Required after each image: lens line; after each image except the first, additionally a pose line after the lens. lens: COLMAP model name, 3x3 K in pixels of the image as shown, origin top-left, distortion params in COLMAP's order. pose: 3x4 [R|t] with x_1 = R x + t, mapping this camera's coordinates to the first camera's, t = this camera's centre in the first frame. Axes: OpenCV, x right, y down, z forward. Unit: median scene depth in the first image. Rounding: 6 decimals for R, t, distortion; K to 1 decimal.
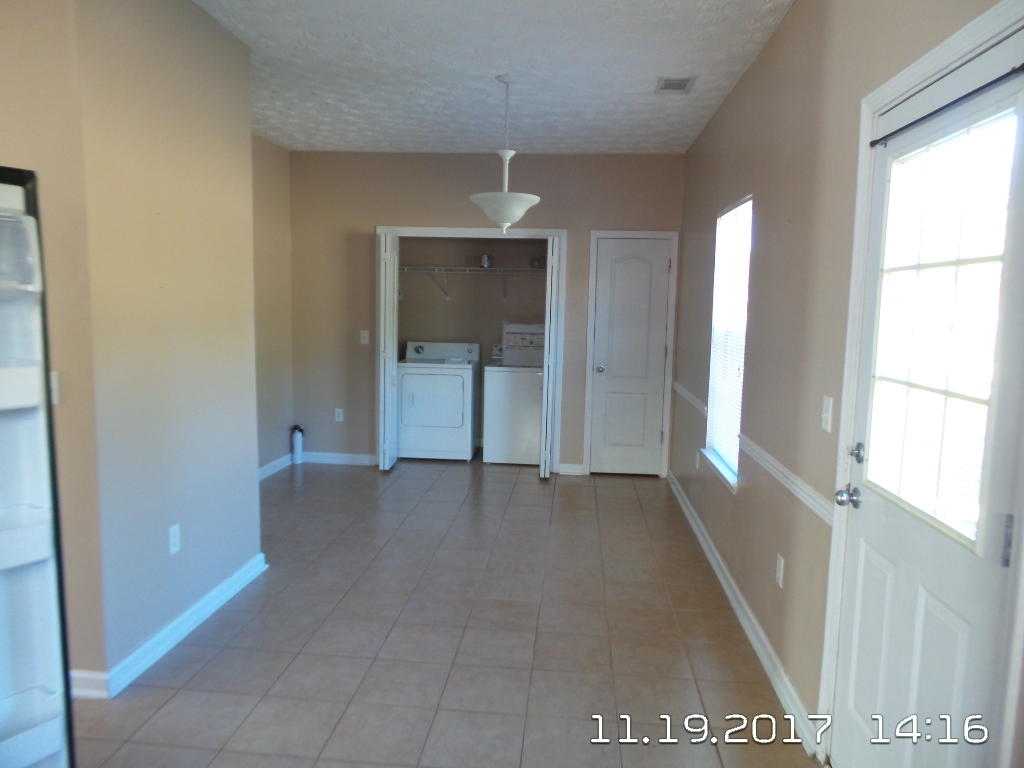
lens RADIAL K [[715.9, 0, 512.0], [0, 715.9, 384.0], [0, 0, 1]] dist [0.023585, -0.003867]
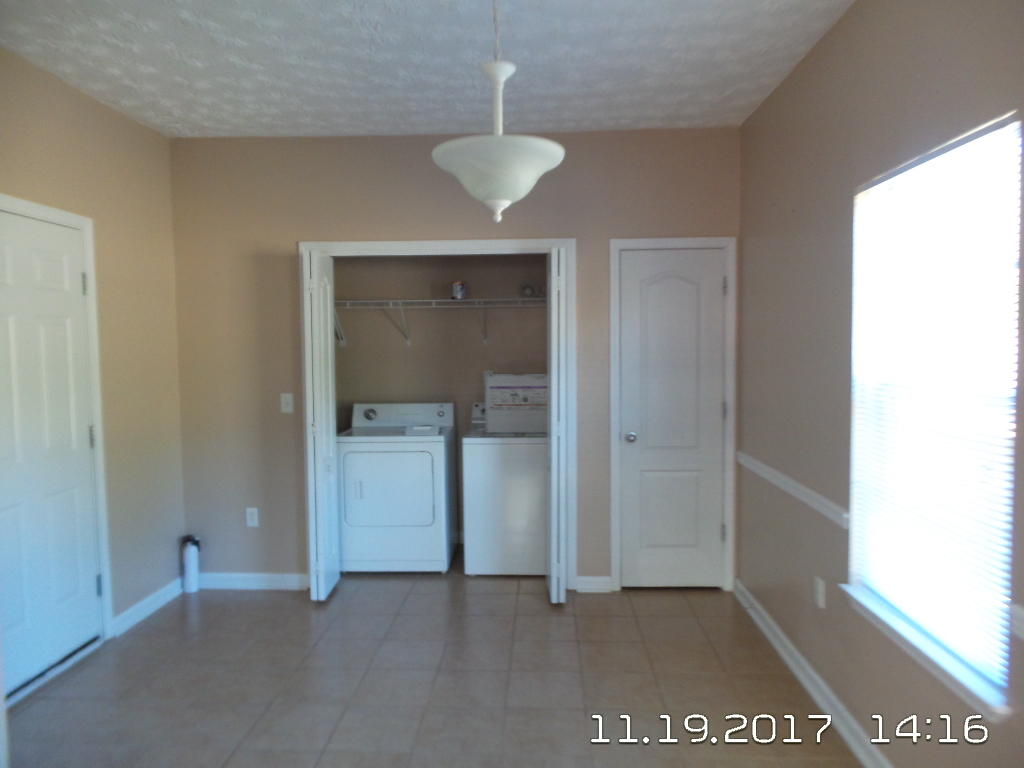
lens RADIAL K [[715.9, 0, 512.0], [0, 715.9, 384.0], [0, 0, 1]] dist [0.023585, -0.003867]
pose [[0.998503, -0.035288, 0.041800, -0.017908], [0.037589, 0.997744, -0.055629, -0.037275], [-0.039743, 0.057117, 0.997576, 0.304823]]
